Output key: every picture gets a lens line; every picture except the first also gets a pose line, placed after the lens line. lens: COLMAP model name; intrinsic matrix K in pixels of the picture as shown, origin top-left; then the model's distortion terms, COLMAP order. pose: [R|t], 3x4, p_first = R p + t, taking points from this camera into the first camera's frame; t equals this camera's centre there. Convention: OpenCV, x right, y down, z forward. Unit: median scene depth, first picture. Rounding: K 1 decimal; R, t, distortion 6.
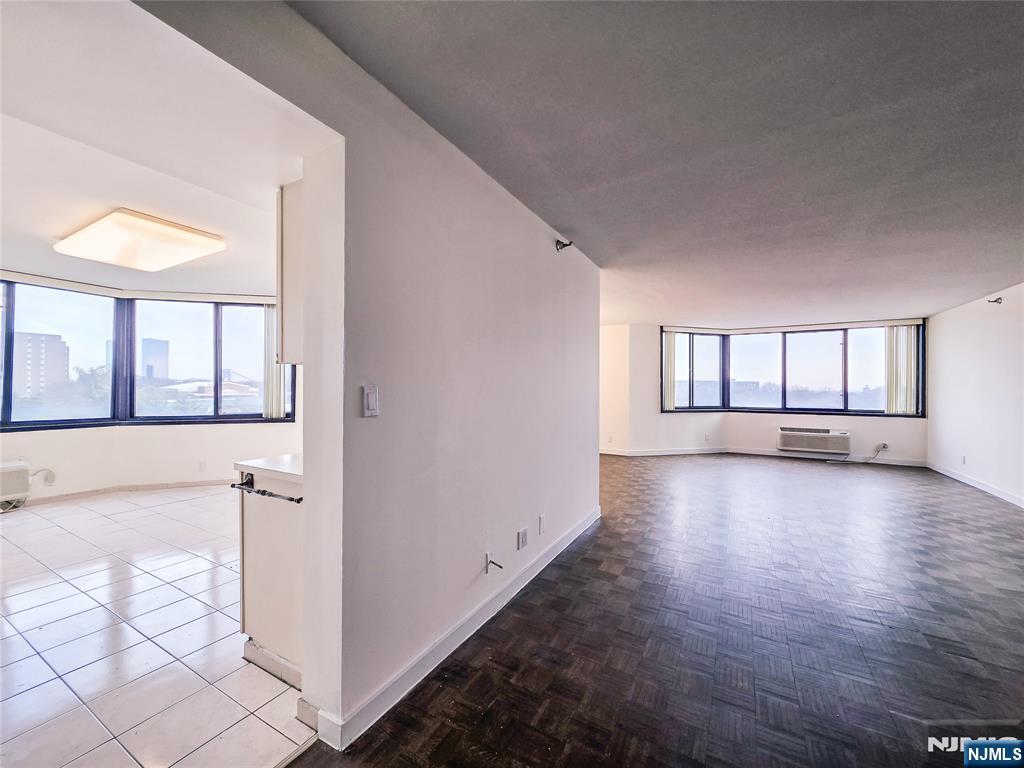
lens RADIAL K [[411.0, 0, 509.1], [0, 411.0, 385.7], [0, 0, 1]] dist [0.002218, -0.000332]
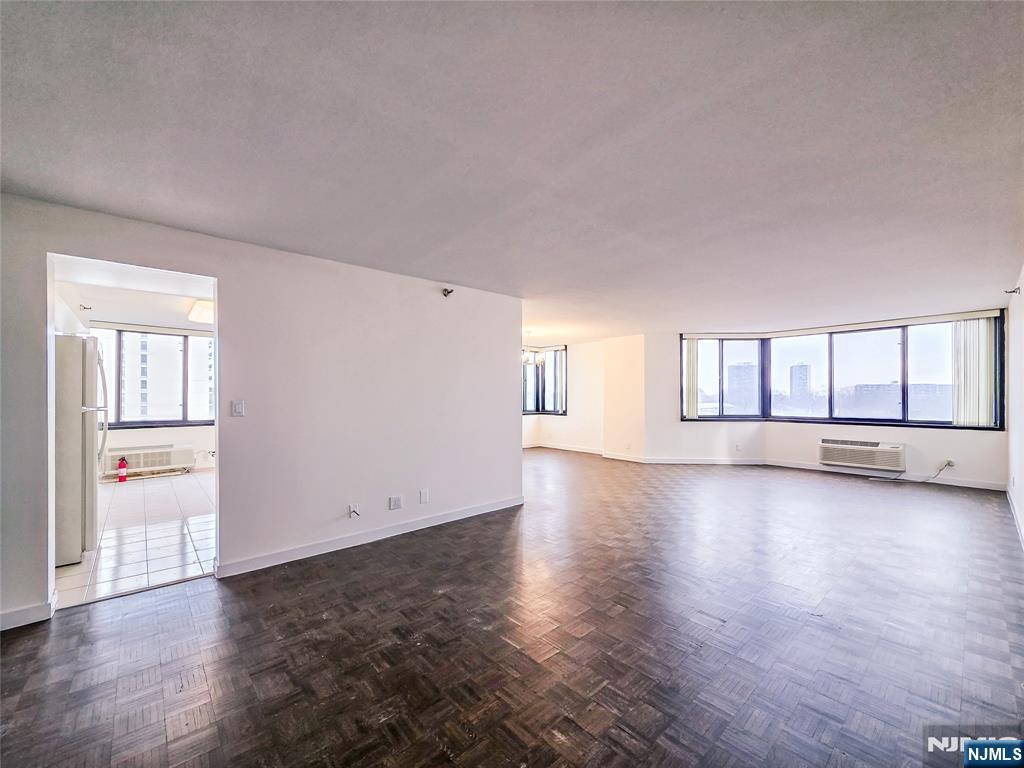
lens RADIAL K [[411.0, 0, 495.9], [0, 411.0, 397.4], [0, 0, 1]] dist [0.002218, -0.000332]
pose [[0.945500, -0.006238, -0.325564, 0.290546], [0.009339, 0.999925, 0.007961, -0.003956], [0.325489, -0.010568, 0.945487, -0.089262]]
